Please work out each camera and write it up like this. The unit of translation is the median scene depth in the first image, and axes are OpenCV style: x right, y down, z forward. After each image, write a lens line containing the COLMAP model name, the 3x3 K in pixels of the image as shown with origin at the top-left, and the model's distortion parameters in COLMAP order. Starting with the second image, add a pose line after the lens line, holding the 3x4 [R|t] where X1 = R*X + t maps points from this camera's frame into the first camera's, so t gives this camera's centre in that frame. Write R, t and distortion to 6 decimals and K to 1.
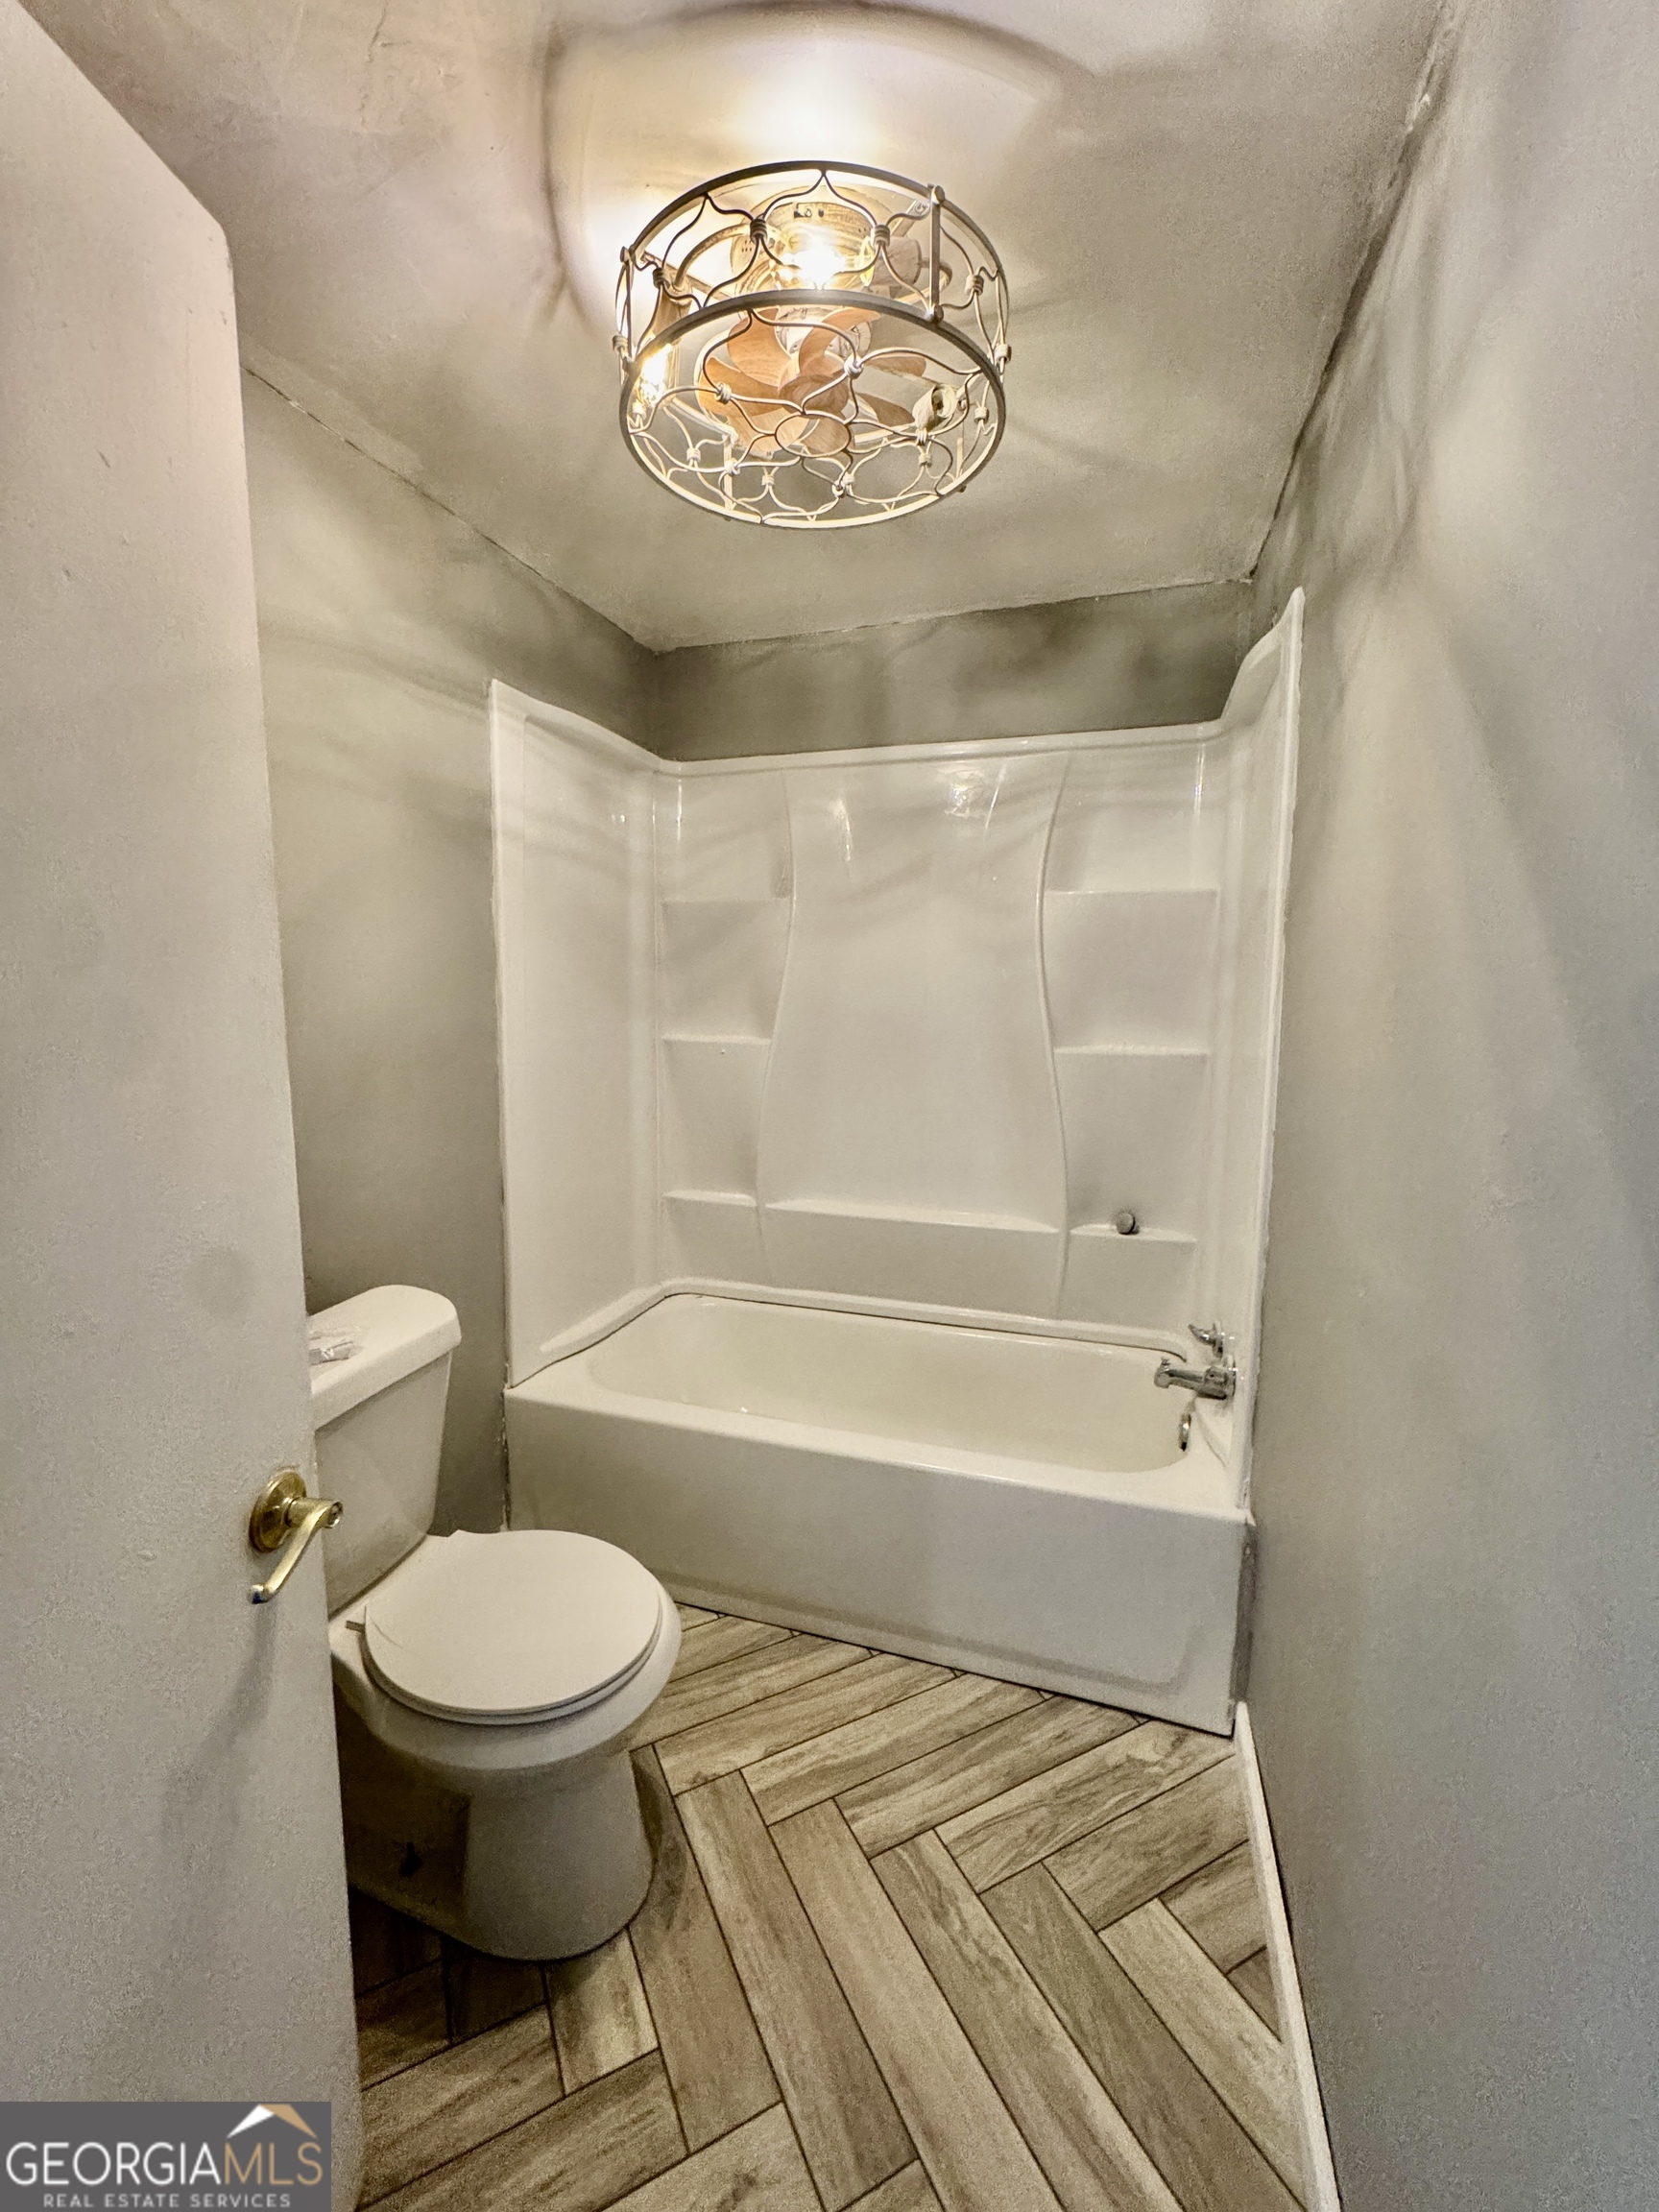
lens RADIAL K [[884.7, 0, 830.7], [0, 884.7, 1097.8], [0, 0, 1]] dist [0.000353, 0.000105]
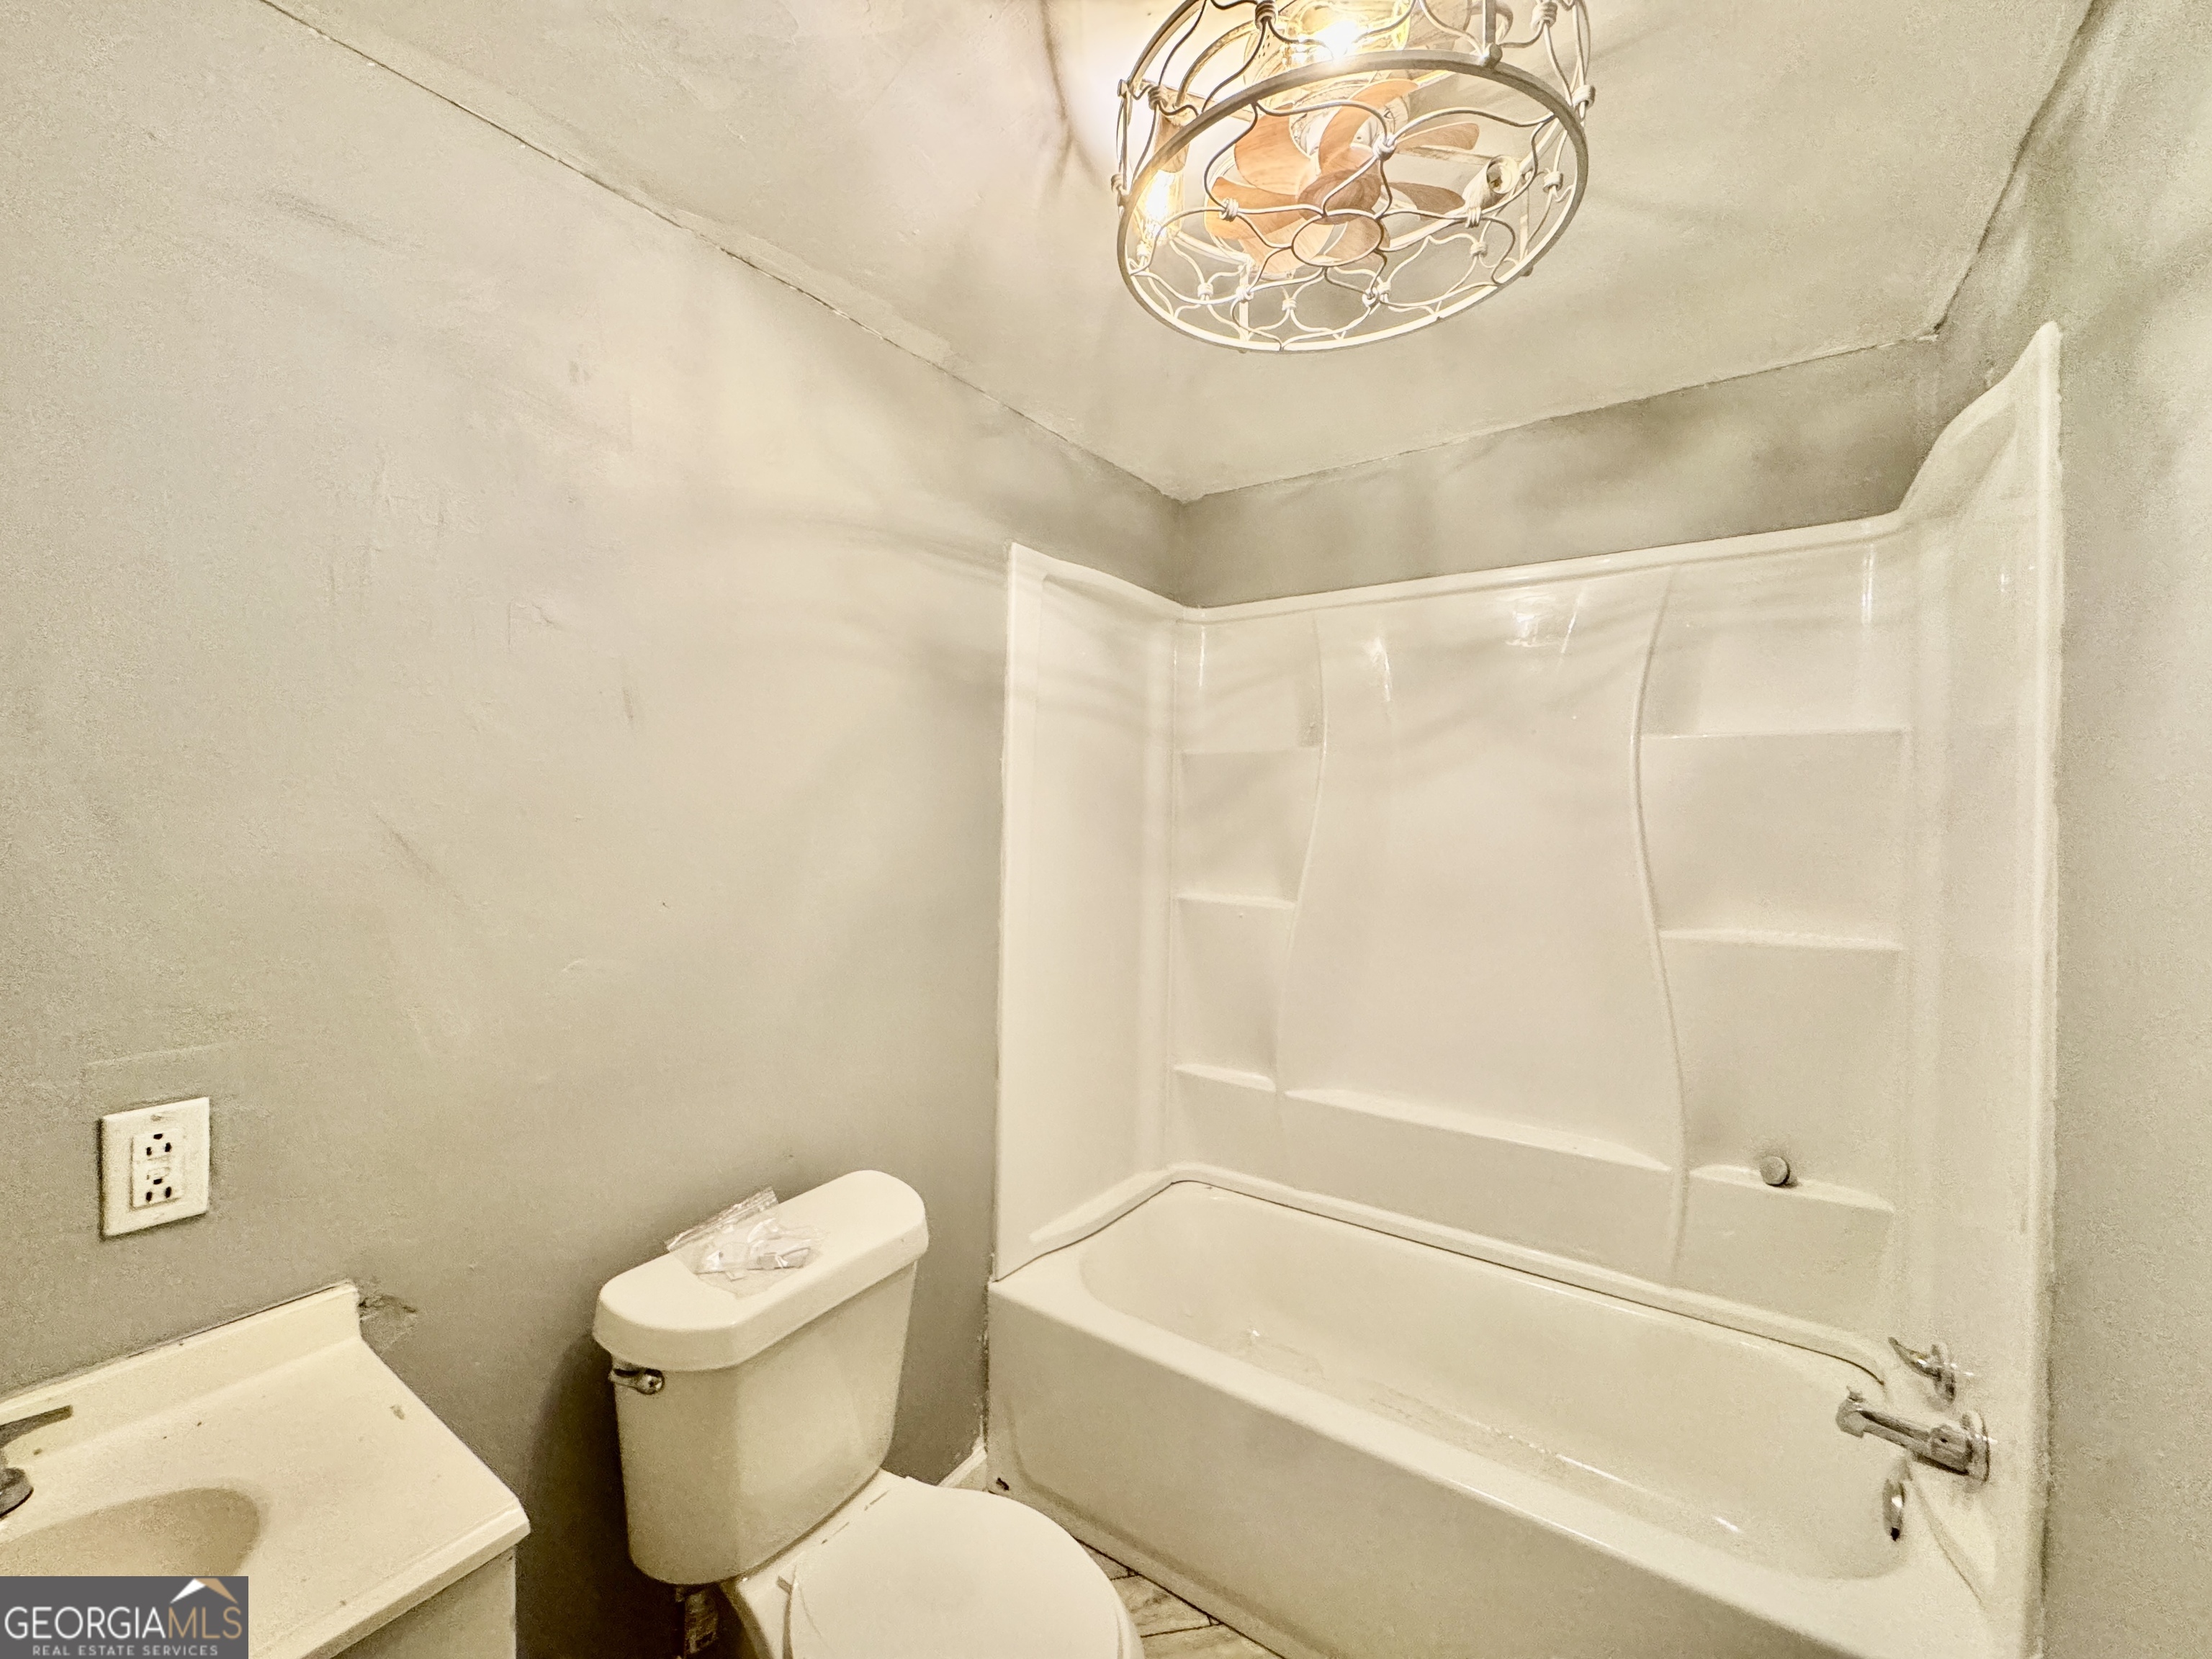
lens RADIAL K [[884.7, 0, 1102.2], [0, 884.7, 825.5], [0, 0, 1]] dist [0.000353, 0.000105]
pose [[0.954918, 0.008770, -0.296741, 0.013596], [-0.042896, 0.993150, -0.108688, -0.049641], [0.293755, 0.116517, 0.948753, 0.112953]]
